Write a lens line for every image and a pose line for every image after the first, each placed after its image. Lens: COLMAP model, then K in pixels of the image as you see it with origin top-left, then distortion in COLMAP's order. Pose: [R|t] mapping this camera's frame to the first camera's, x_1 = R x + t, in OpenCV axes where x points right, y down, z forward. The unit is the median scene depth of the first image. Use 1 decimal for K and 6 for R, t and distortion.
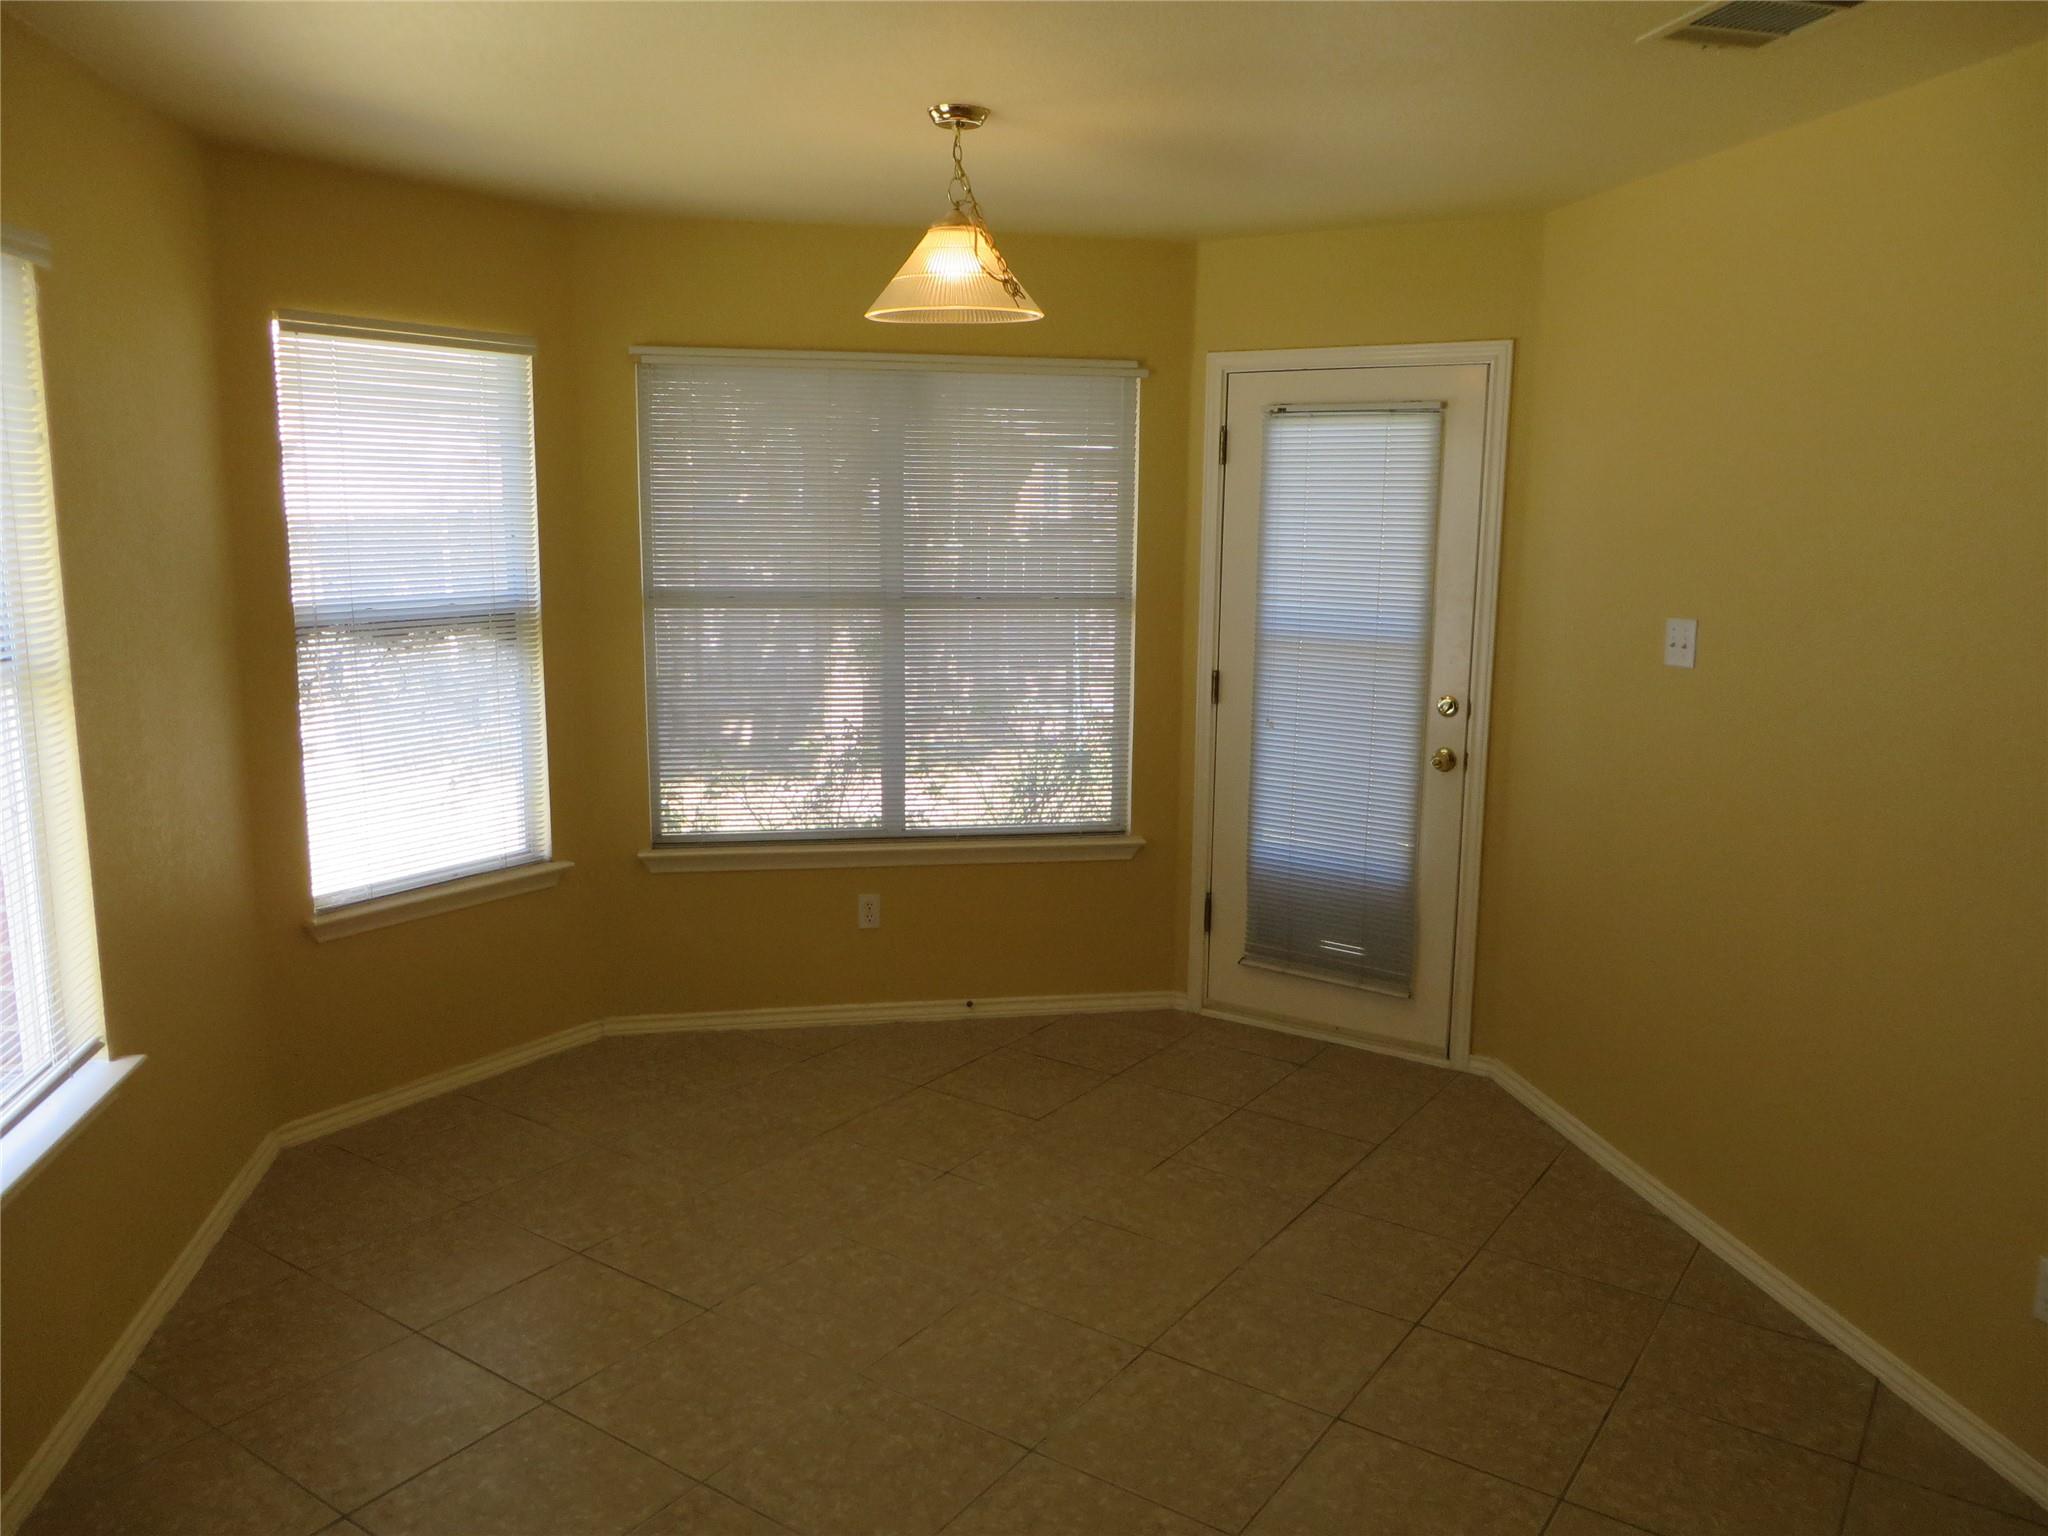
lens RADIAL K [[1516.1, 0, 1026.6], [0, 1516.1, 776.8], [0, 0, 1]] dist [-0.036407, 0.001246]
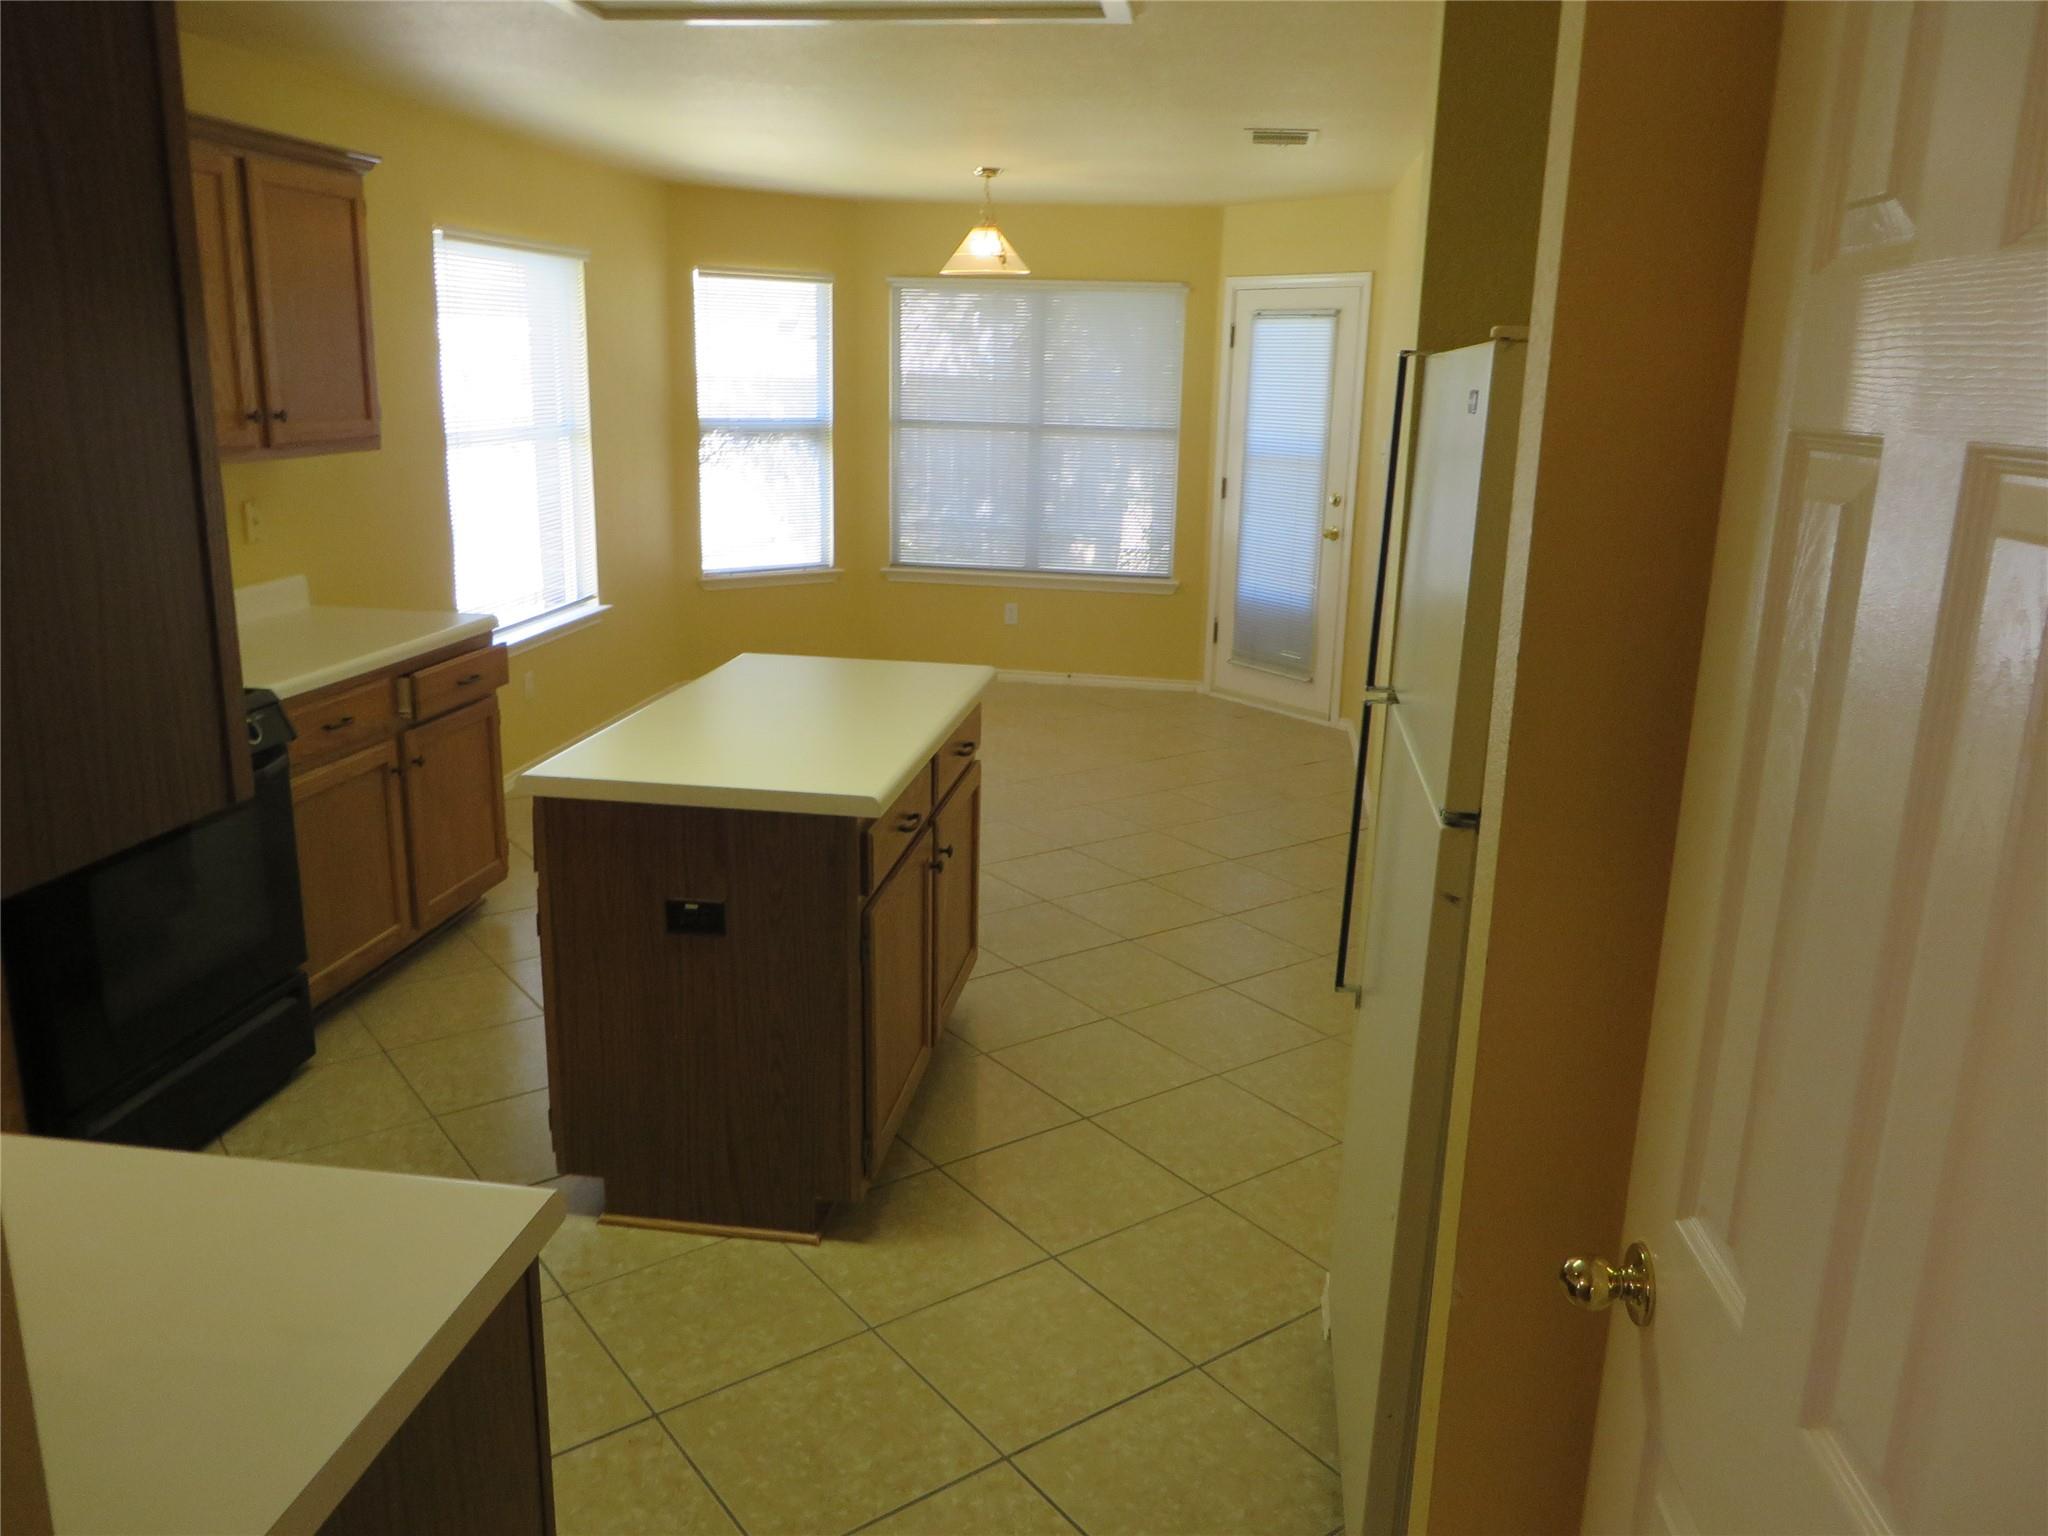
lens RADIAL K [[1525.1, 0, 1024.0], [0, 1525.1, 768.0], [0, 0, 1]] dist [-0.019022, 0.006686]
pose [[0.944951, 0.094259, -0.313342, 0.486845], [-0.071069, 0.993873, 0.084651, 0.121469], [0.319401, -0.057722, 0.945860, -0.653364]]
